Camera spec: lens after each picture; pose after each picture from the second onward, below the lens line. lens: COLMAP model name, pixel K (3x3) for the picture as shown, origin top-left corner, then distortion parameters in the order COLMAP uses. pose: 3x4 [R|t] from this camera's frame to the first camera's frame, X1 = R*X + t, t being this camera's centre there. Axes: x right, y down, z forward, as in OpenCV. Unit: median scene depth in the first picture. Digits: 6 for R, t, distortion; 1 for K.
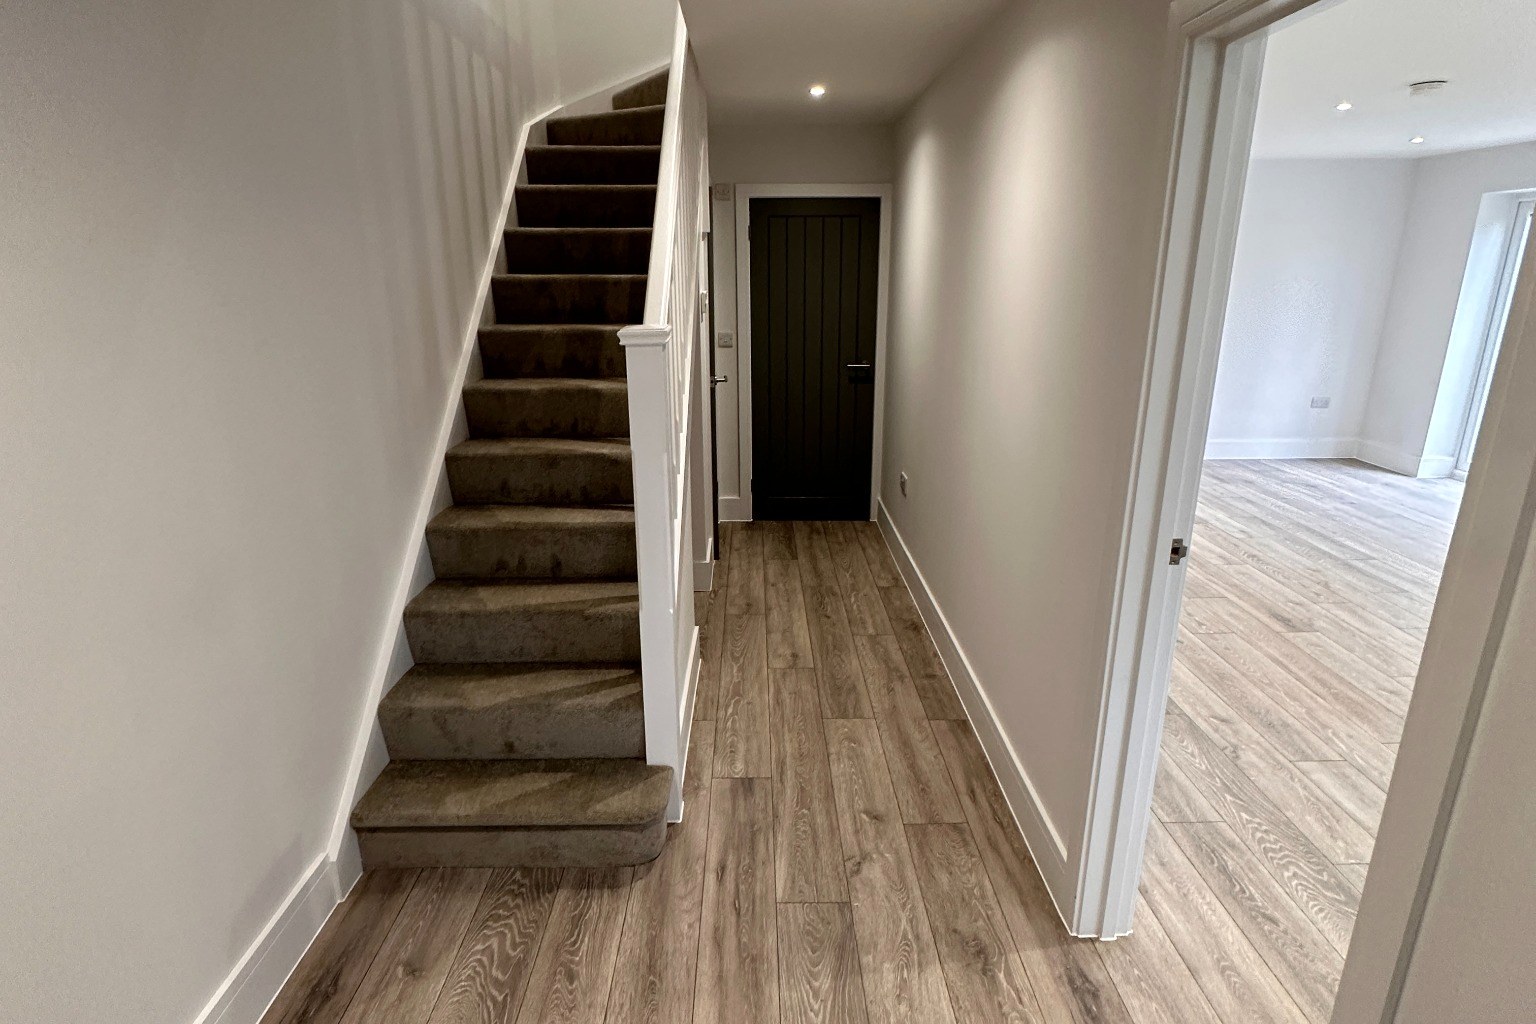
lens RADIAL K [[822.2, 0, 776.8], [0, 822.2, 511.6], [0, 0, 1]] dist [0.003174, -0.000290]
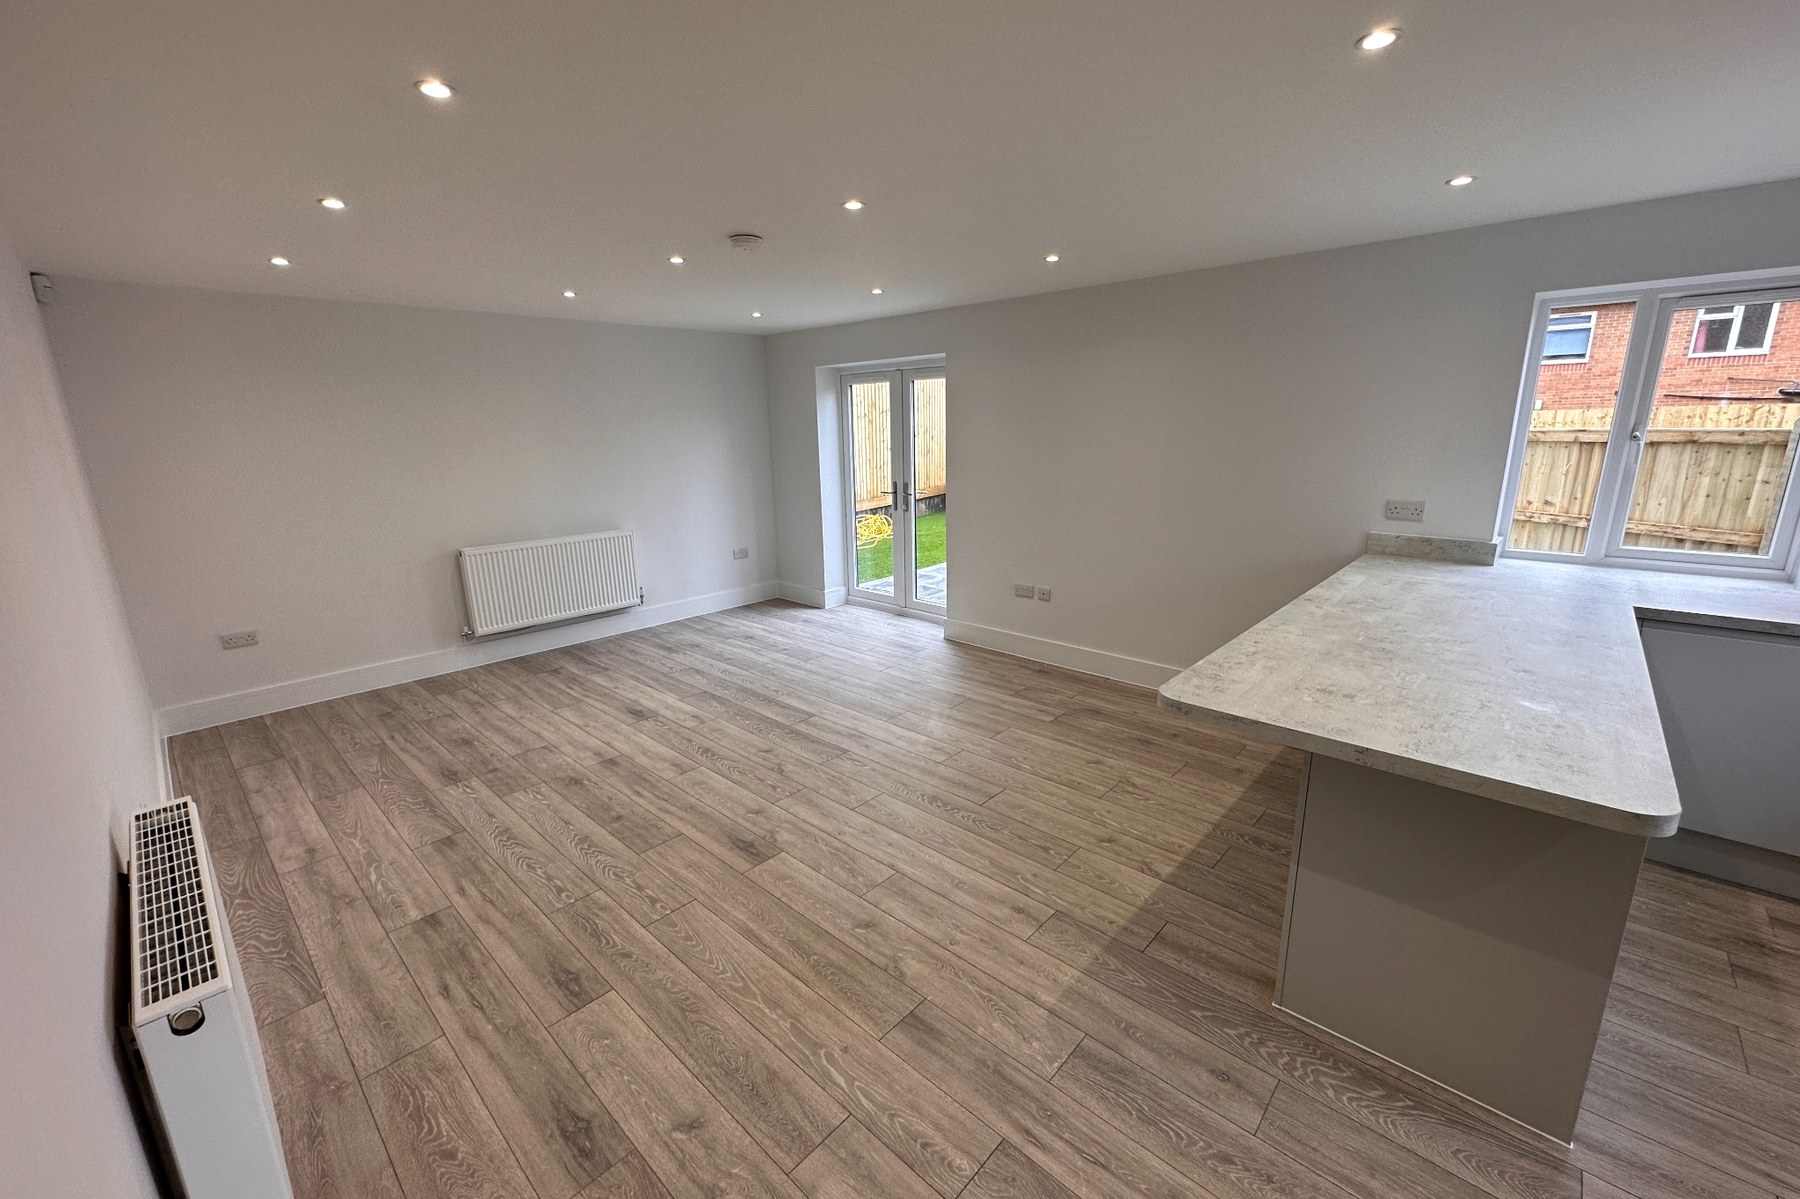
lens RADIAL K [[714.6, 0, 901.0], [0, 714.6, 600.2], [0, 0, 1]] dist [-0.002024, 0.000047]
pose [[0.701458, -0.180821, 0.689391, 0.243070], [0.219520, 0.975070, 0.032390, -0.093297], [-0.678062, 0.128615, 0.723665, 0.300554]]
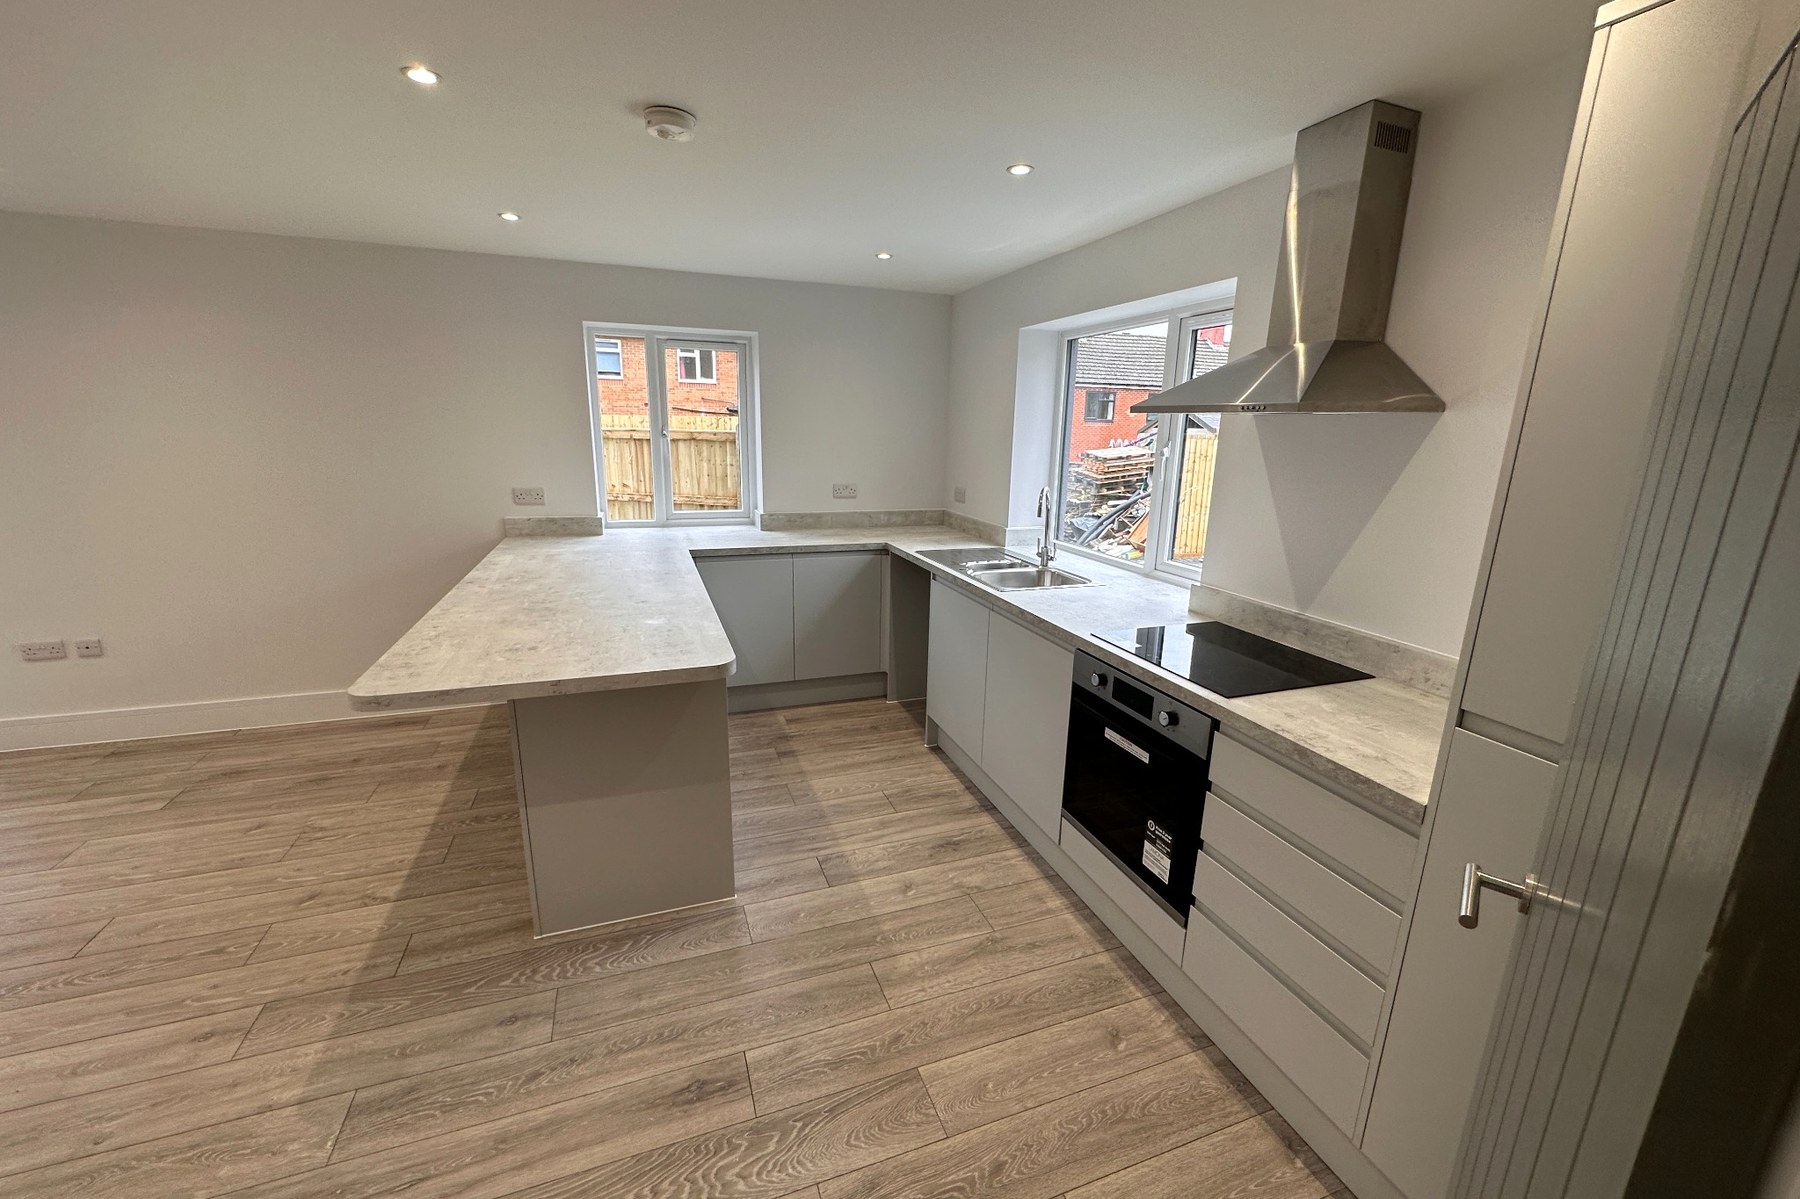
lens RADIAL K [[714.6, 0, 897.0], [0, 714.6, 598.6], [0, 0, 1]] dist [-0.002024, 0.000047]
pose [[-0.313215, -0.230001, 0.921410, 0.183202], [0.250315, 0.915926, 0.313722, -0.090212], [-0.916100, 0.328906, -0.229309, 0.304061]]
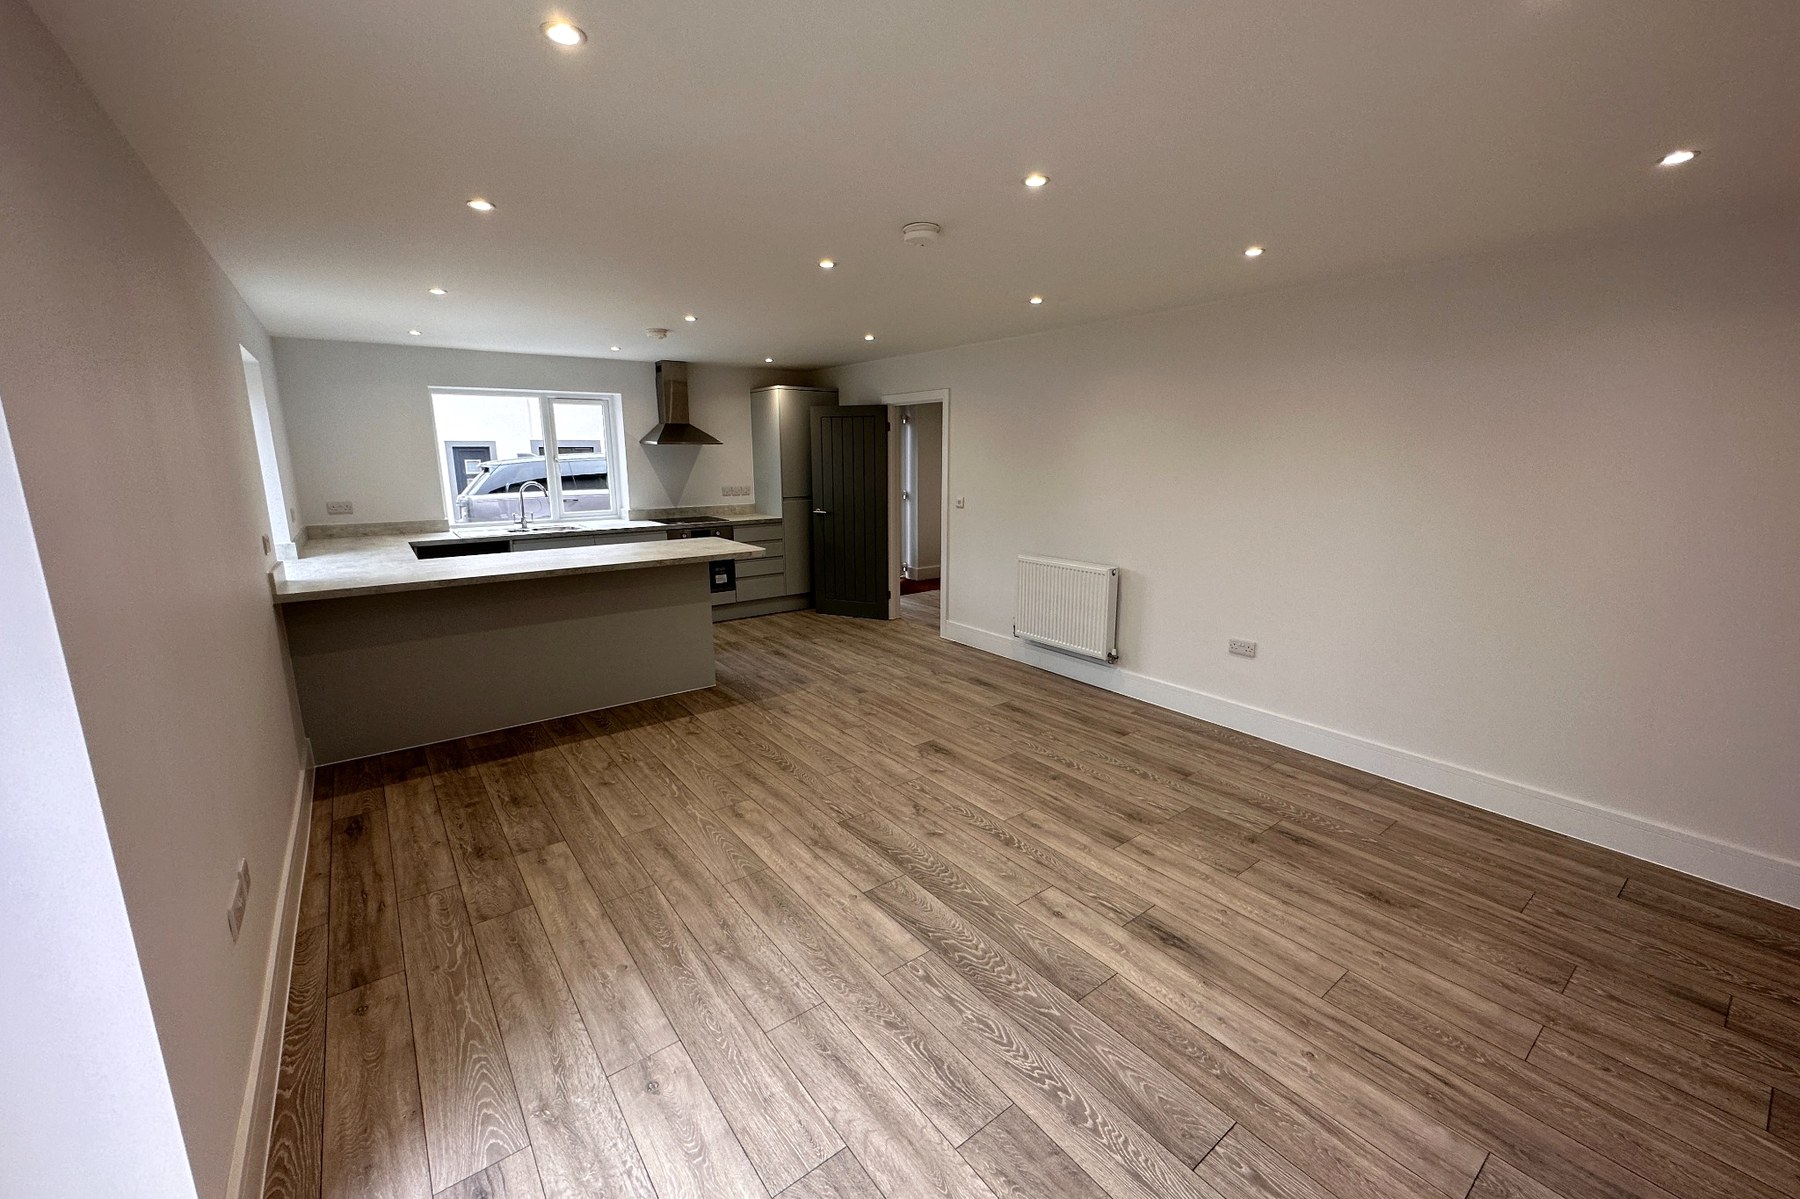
lens RADIAL K [[714.6, 0, 896.2], [0, 714.6, 609.2], [0, 0, 1]] dist [-0.002024, 0.000047]
pose [[-0.820060, 0.127489, -0.557897, 1.082651], [-0.160442, 0.884556, 0.437971, -0.424372], [0.549327, 0.448673, -0.704934, 1.428777]]
